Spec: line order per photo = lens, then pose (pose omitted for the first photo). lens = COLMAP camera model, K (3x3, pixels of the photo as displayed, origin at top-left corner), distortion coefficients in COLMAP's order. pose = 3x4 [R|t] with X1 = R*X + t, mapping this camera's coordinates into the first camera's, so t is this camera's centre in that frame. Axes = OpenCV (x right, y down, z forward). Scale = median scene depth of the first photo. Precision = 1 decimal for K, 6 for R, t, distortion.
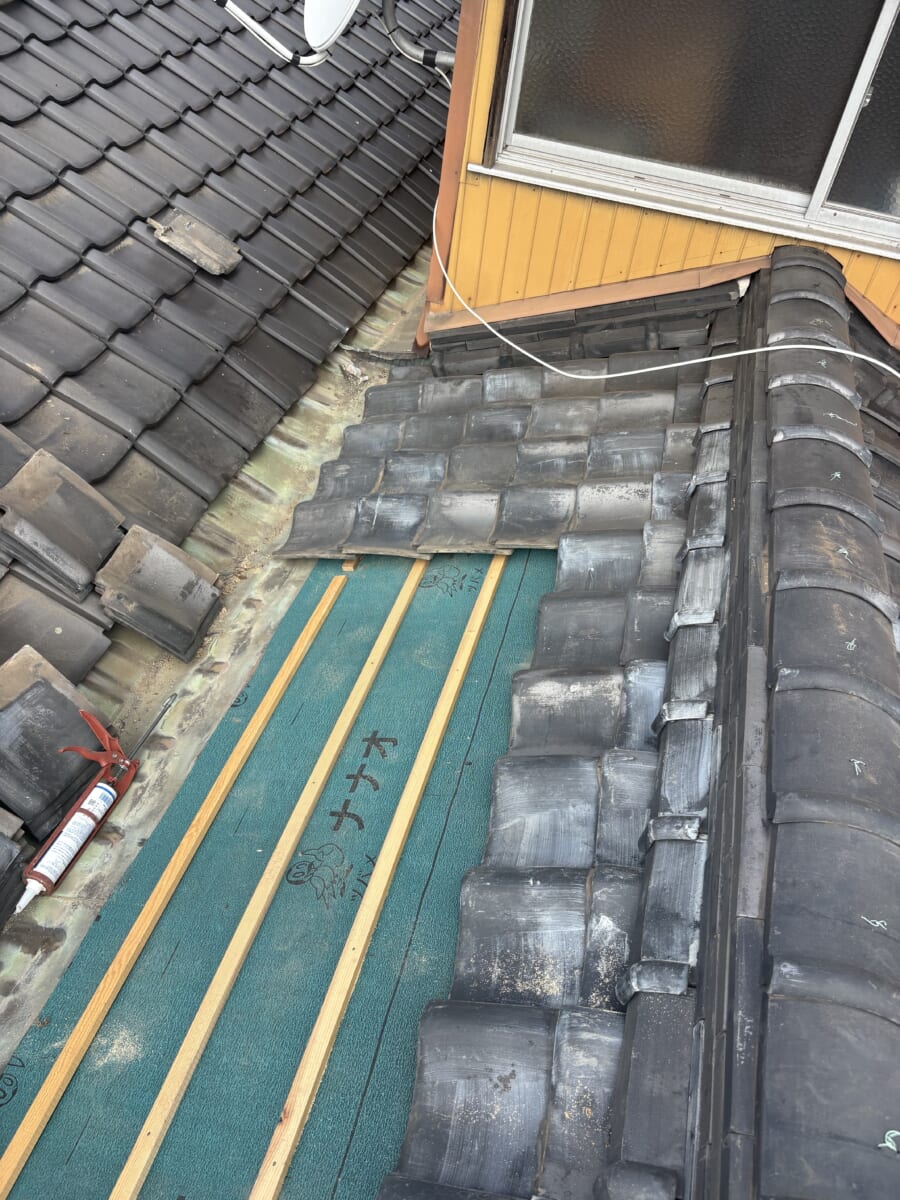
lens RADIAL K [[913.1, 0, 450.0], [0, 913.1, 600.0], [0, 0, 1]] dist [0.047312, -0.054221]
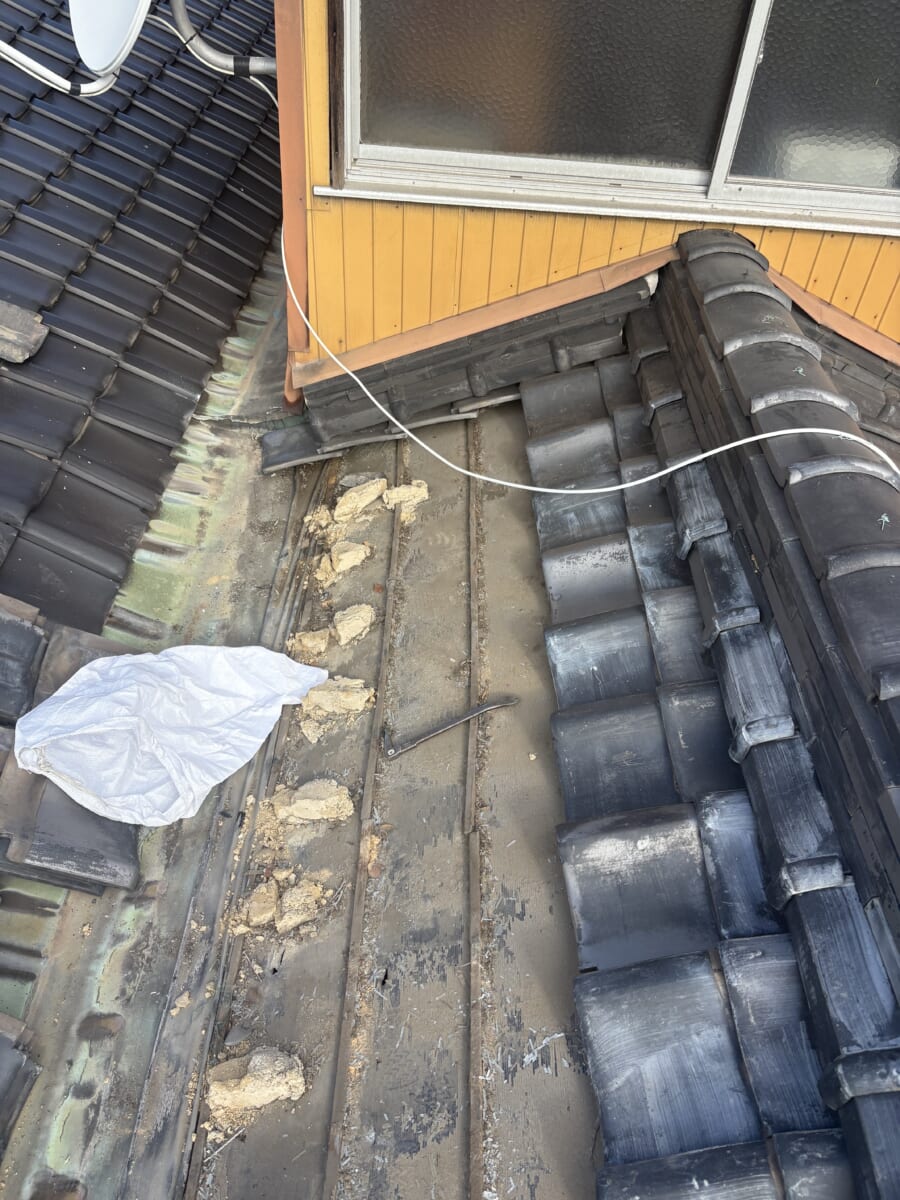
lens RADIAL K [[913.1, 0, 450.0], [0, 913.1, 600.0], [0, 0, 1]] dist [0.047312, -0.054221]
pose [[0.968430, -0.202958, 0.144743, -0.065036], [0.201102, 0.979184, 0.027495, -0.119358], [-0.147311, 0.002481, 0.989087, 0.177224]]
